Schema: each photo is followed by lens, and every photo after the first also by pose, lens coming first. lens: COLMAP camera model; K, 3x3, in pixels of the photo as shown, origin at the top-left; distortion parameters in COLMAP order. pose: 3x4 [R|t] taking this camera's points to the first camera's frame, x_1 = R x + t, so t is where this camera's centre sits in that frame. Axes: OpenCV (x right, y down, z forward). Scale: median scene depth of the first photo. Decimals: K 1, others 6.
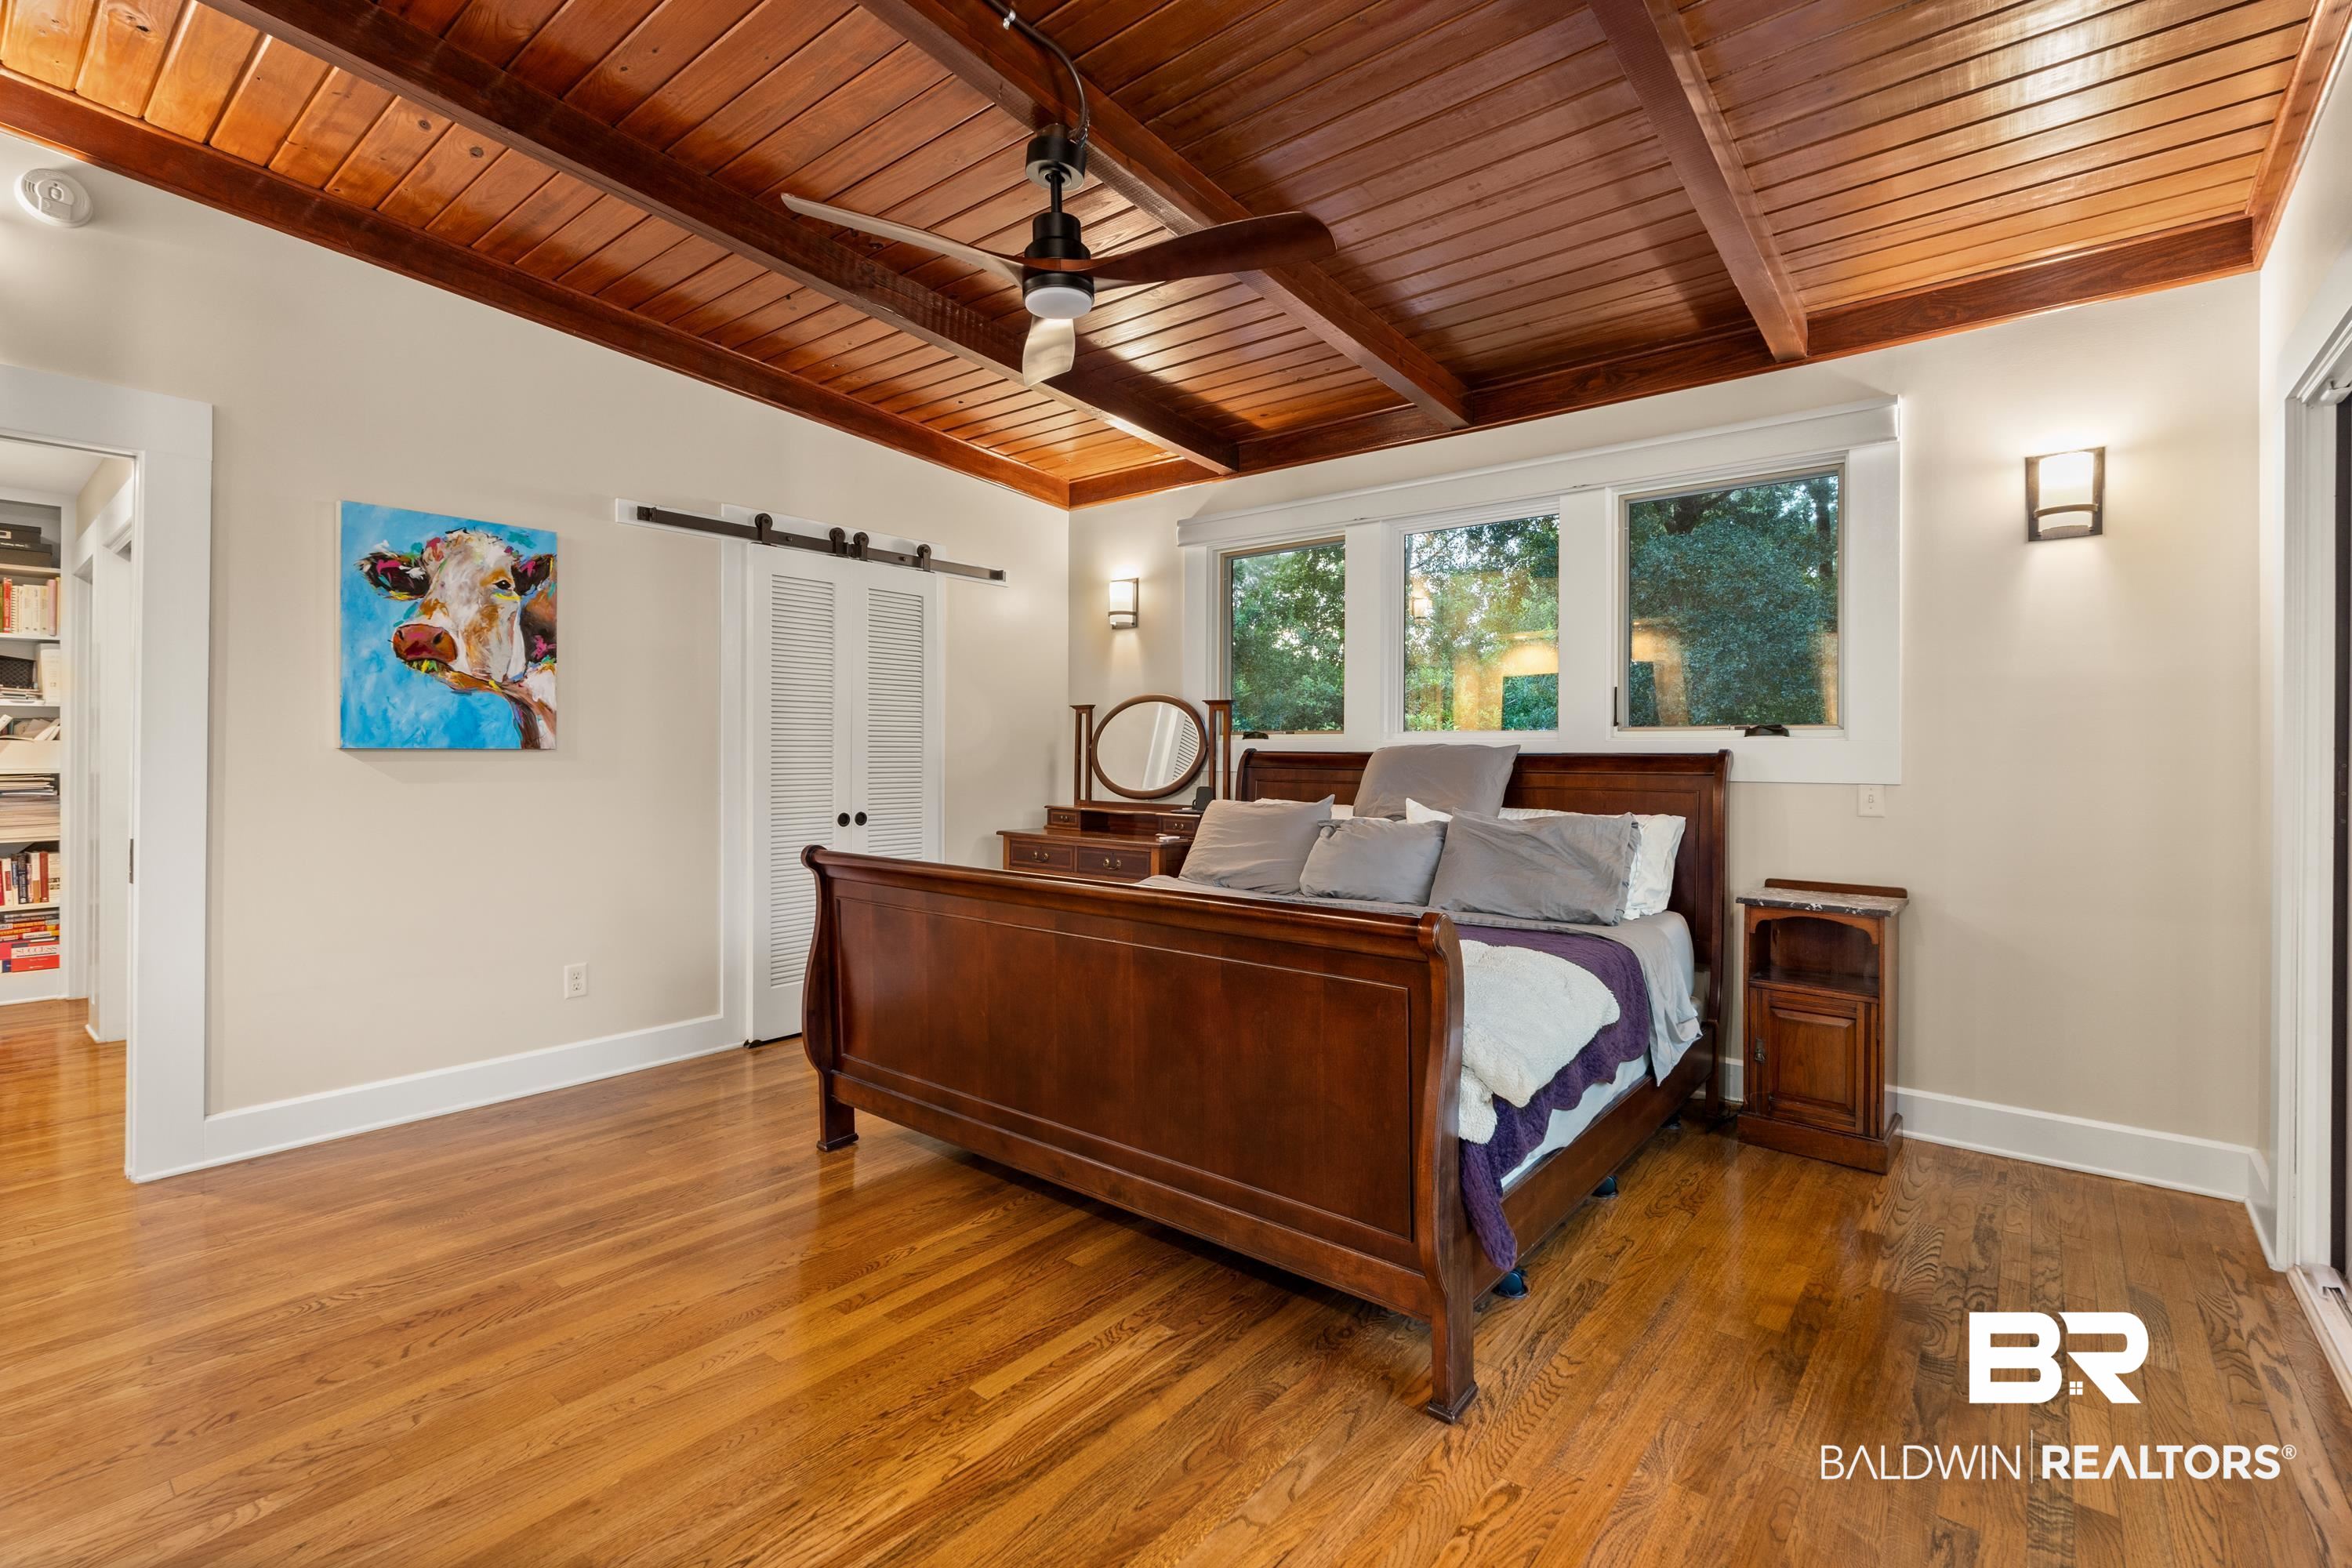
lens RADIAL K [[1059.1, 0, 1180.0], [0, 1059.1, 758.4], [0, 0, 1]] dist [-0.002785, -0.001414]
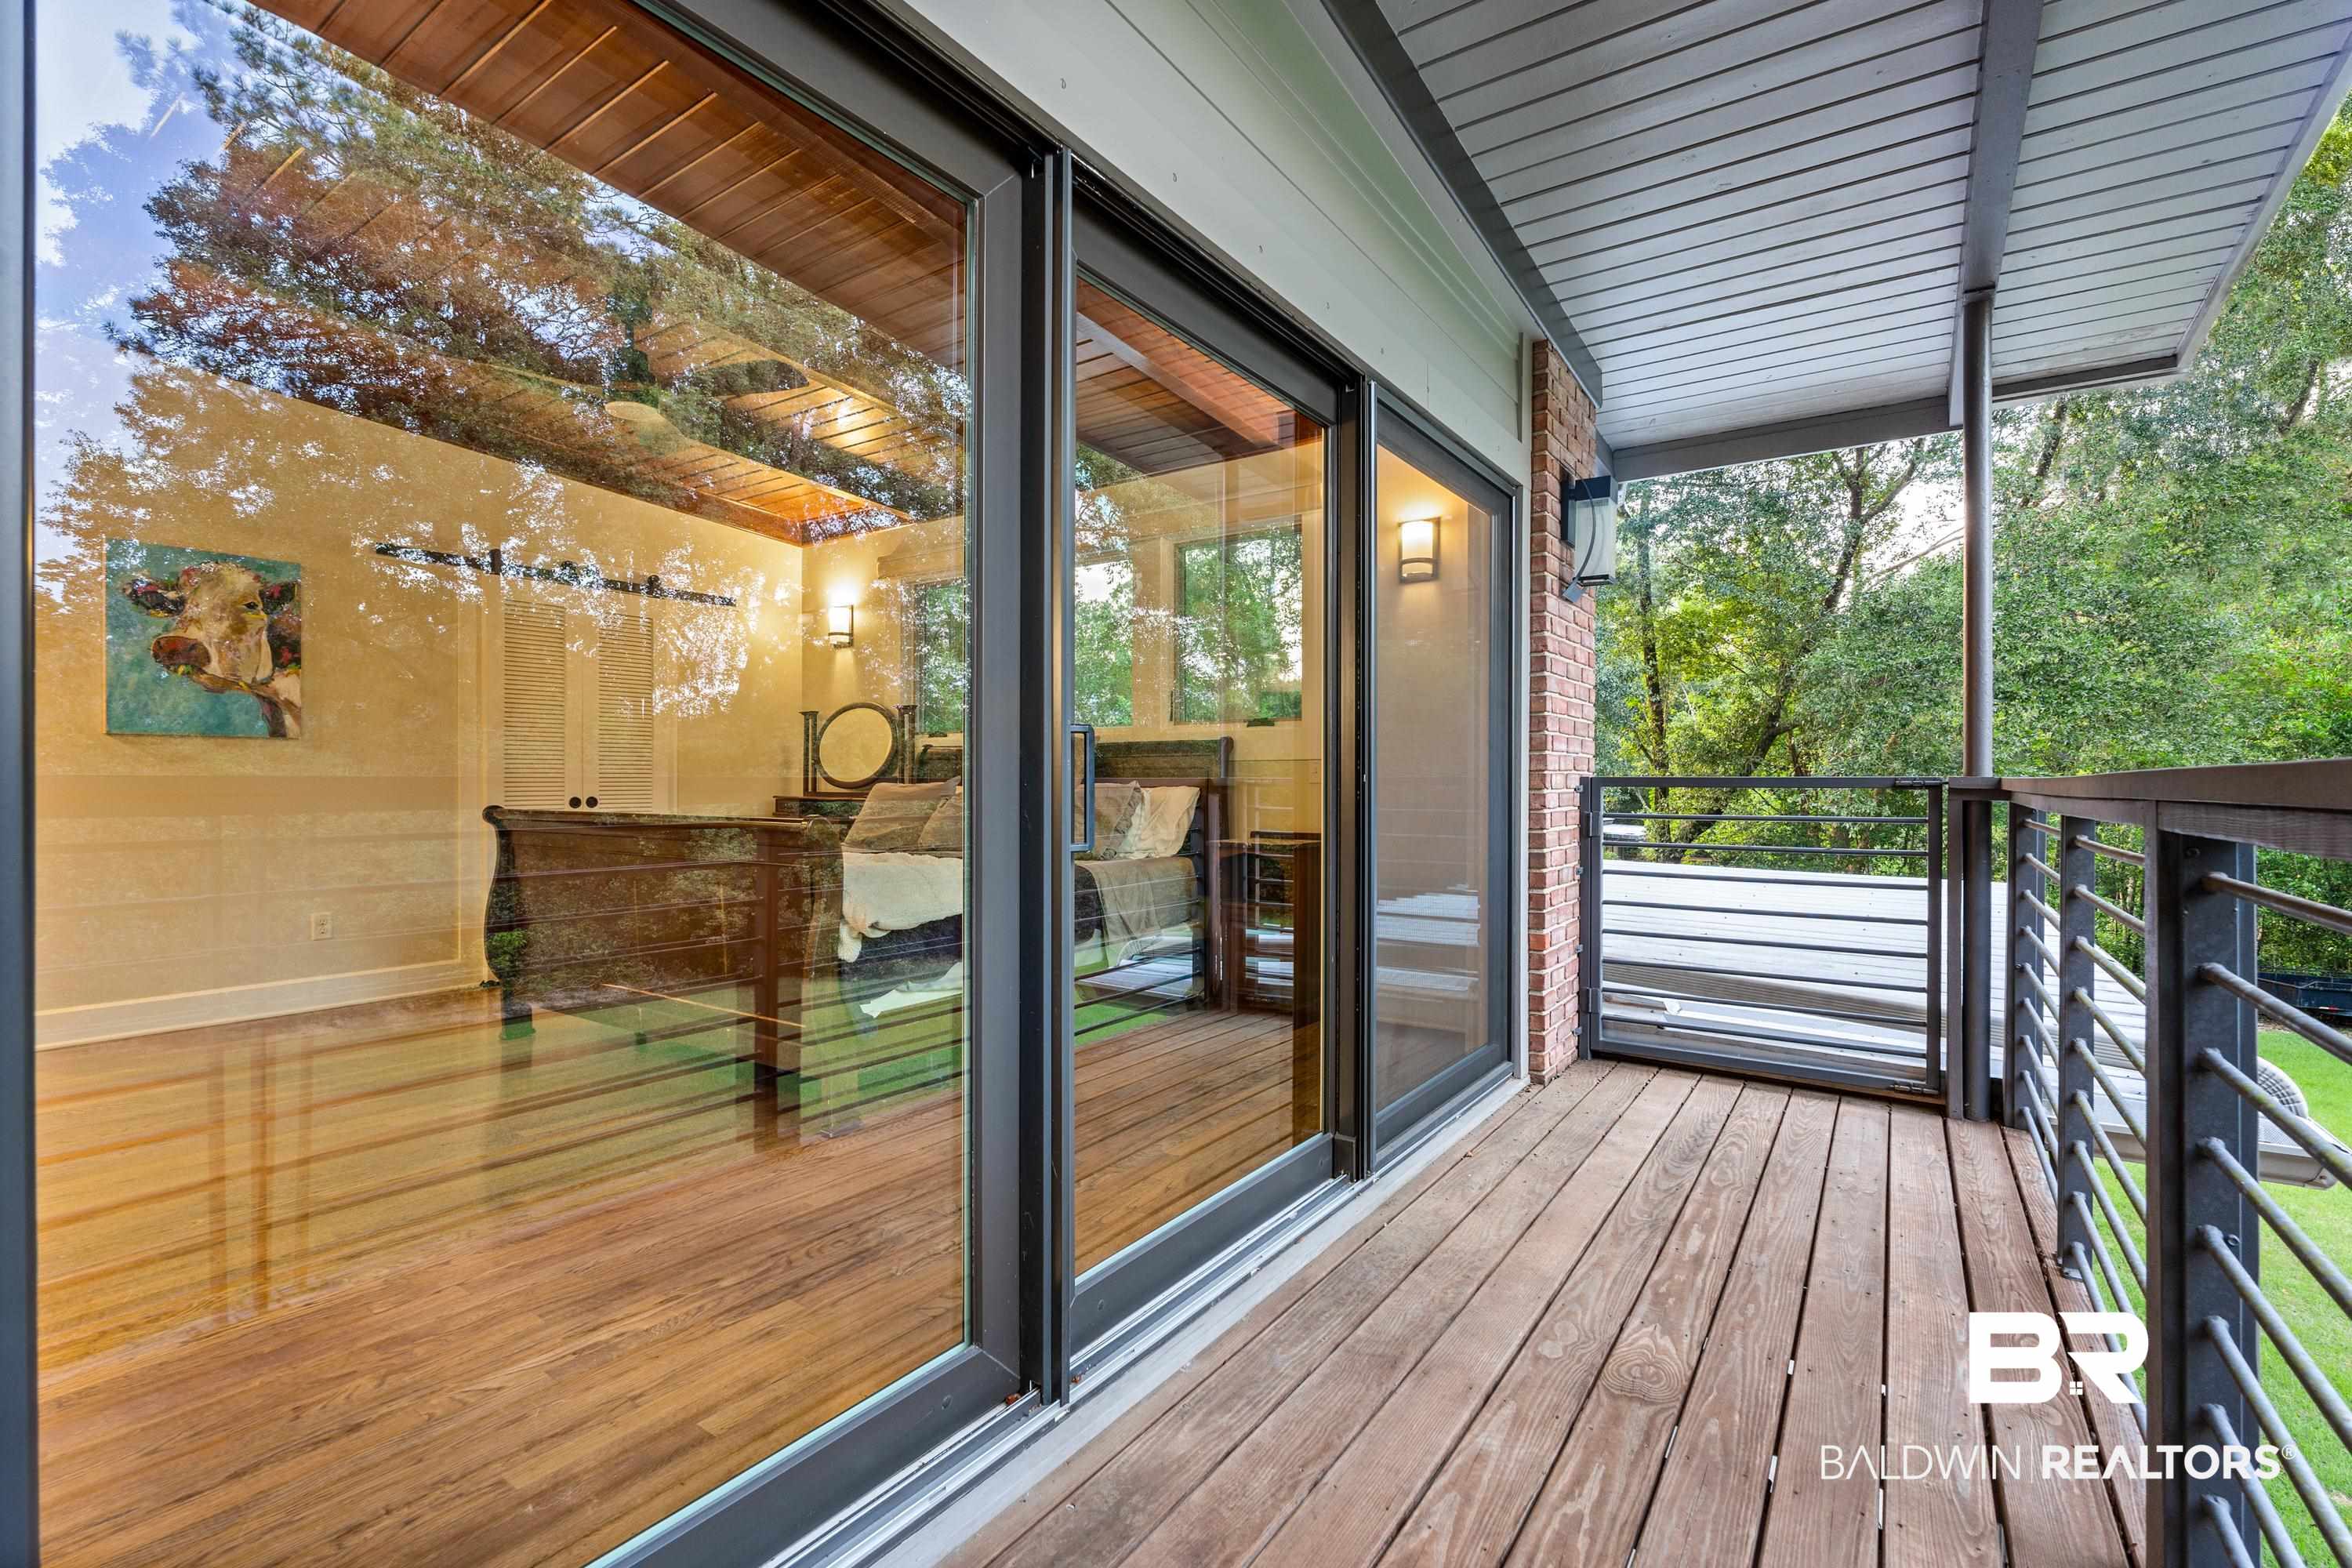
lens RADIAL K [[1059.1, 0, 1192.1], [0, 1059.1, 785.1], [0, 0, 1]] dist [-0.002785, -0.001414]
pose [[0.996050, -0.005240, 0.088638, 0.353804], [0.005359, 0.999985, -0.001107, 0.055132], [-0.088631, 0.001577, 0.996063, -0.339671]]
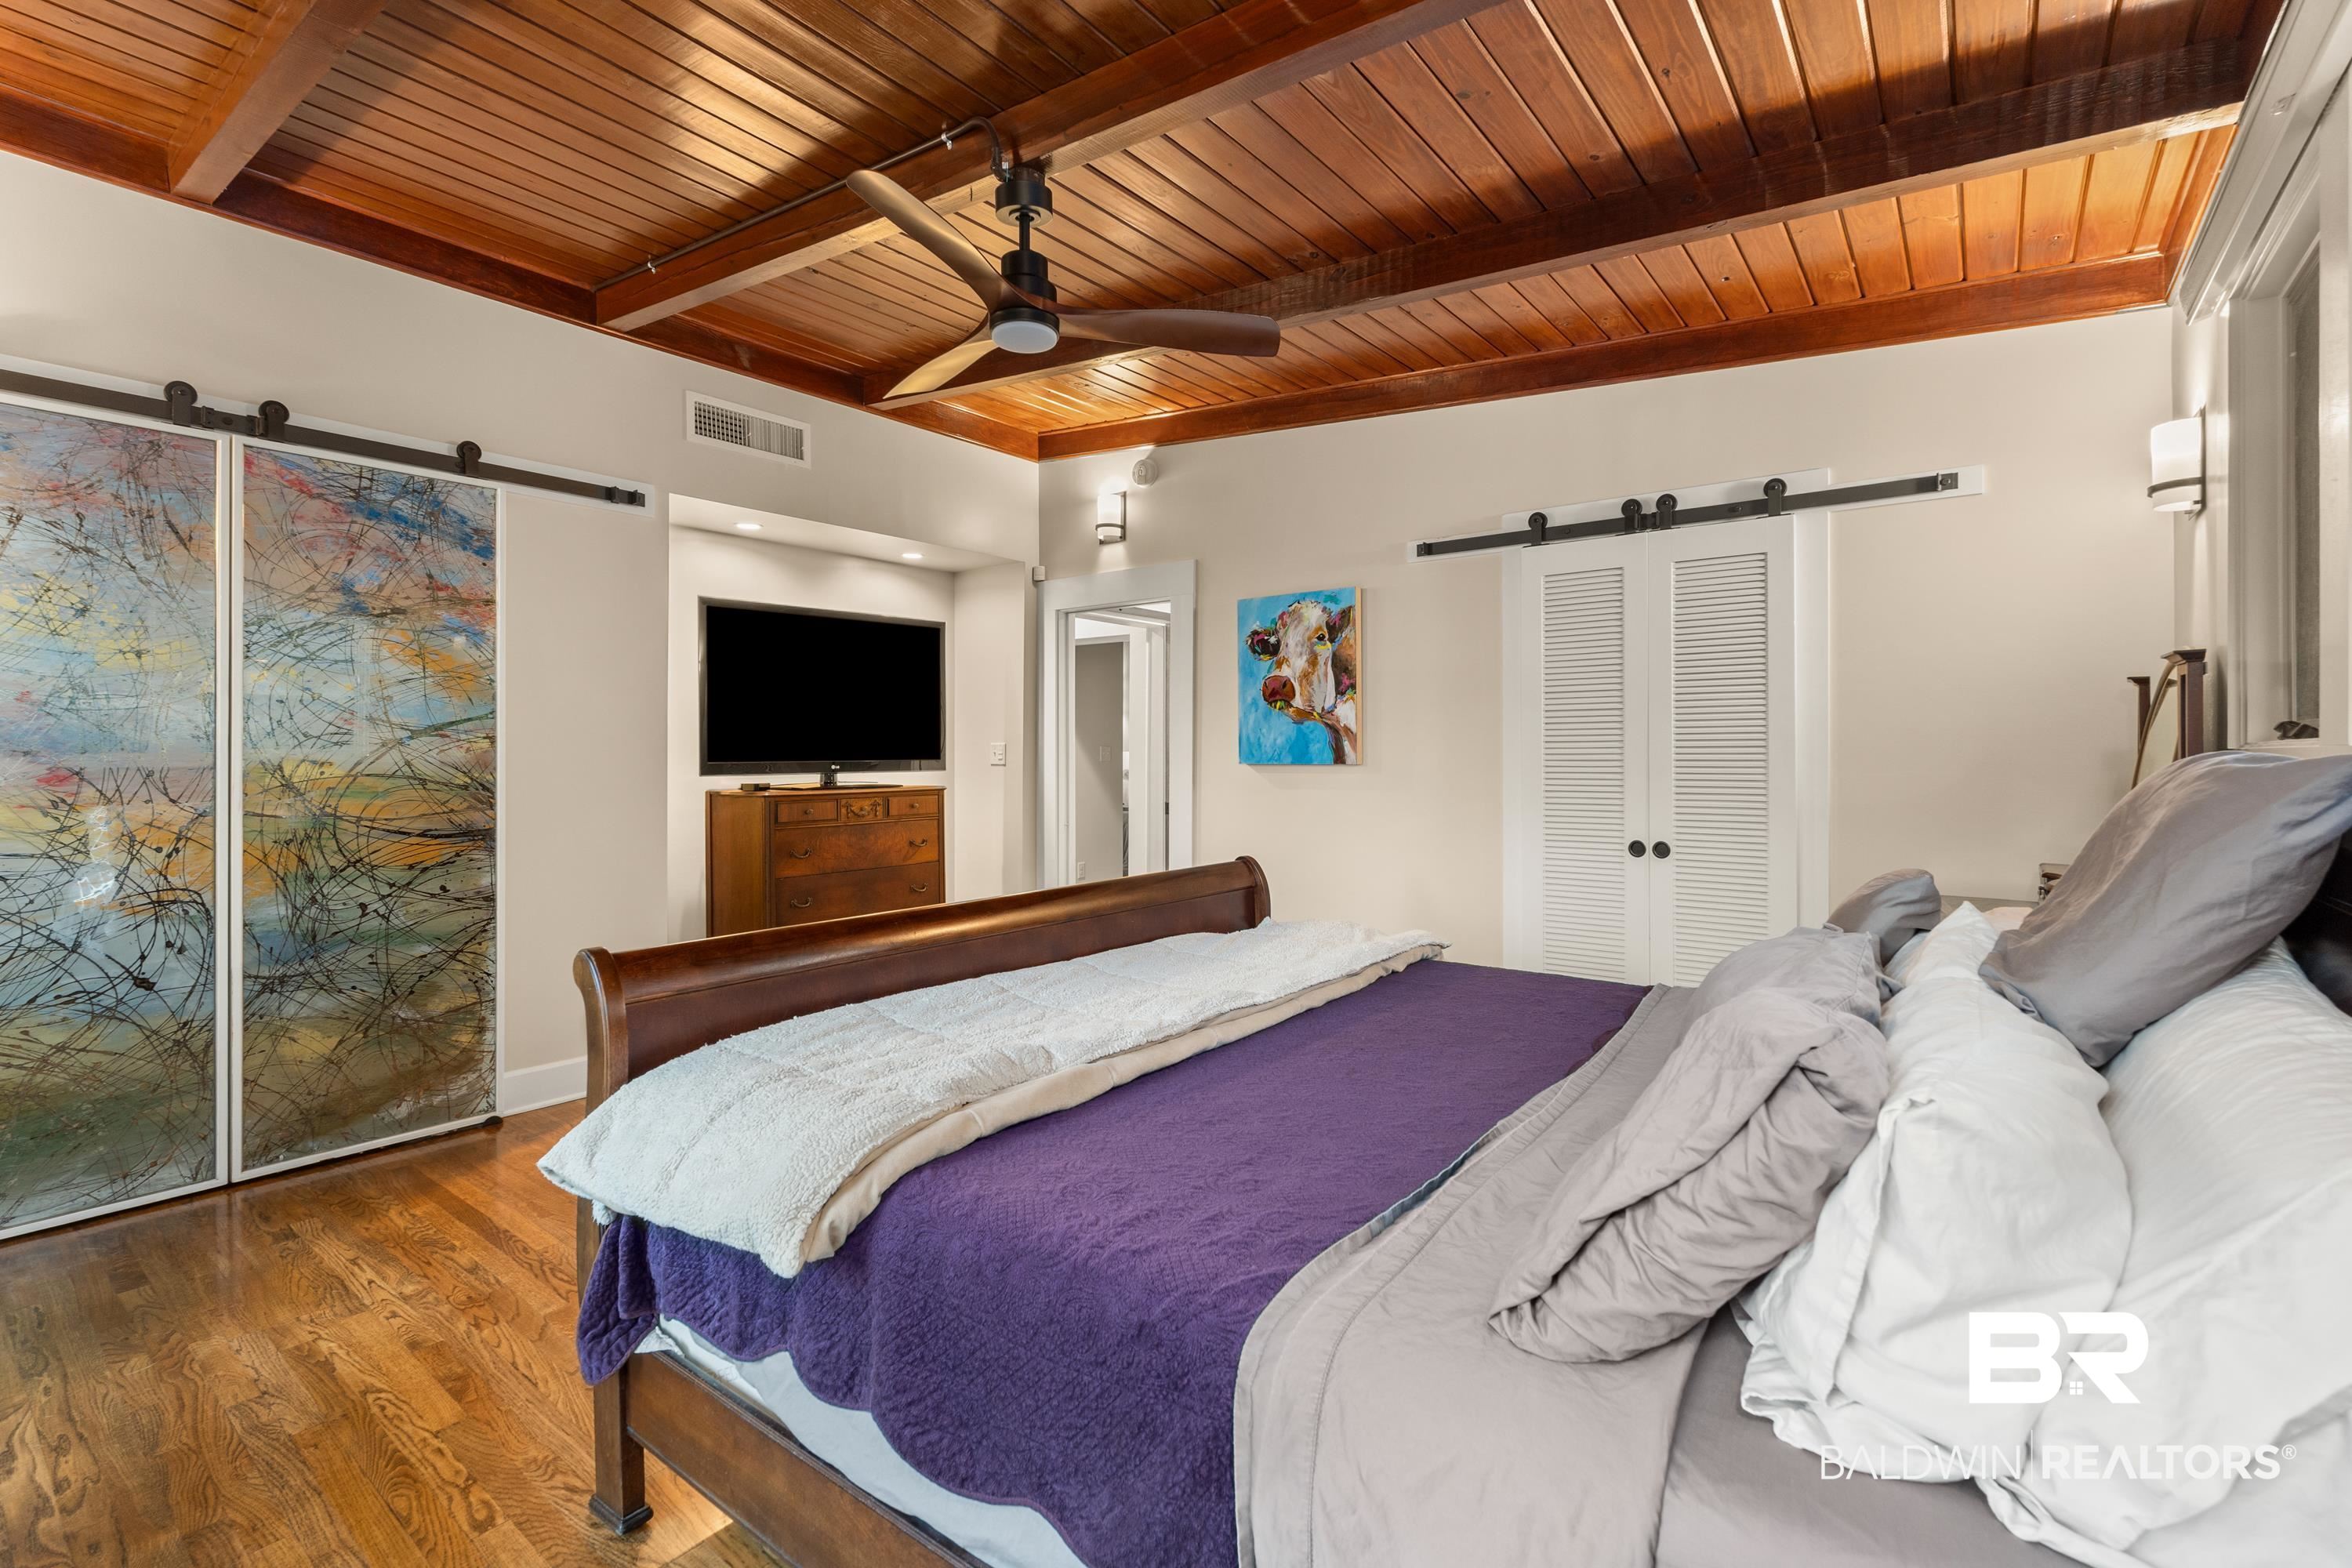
lens RADIAL K [[1059.1, 0, 1184.7], [0, 1059.1, 758.6], [0, 0, 1]] dist [-0.002785, -0.001414]
pose [[0.007967, 0.000520, -0.999968, 0.651319], [-0.001832, 0.999998, 0.000506, -0.016017], [0.999967, 0.001828, 0.007967, 0.818397]]
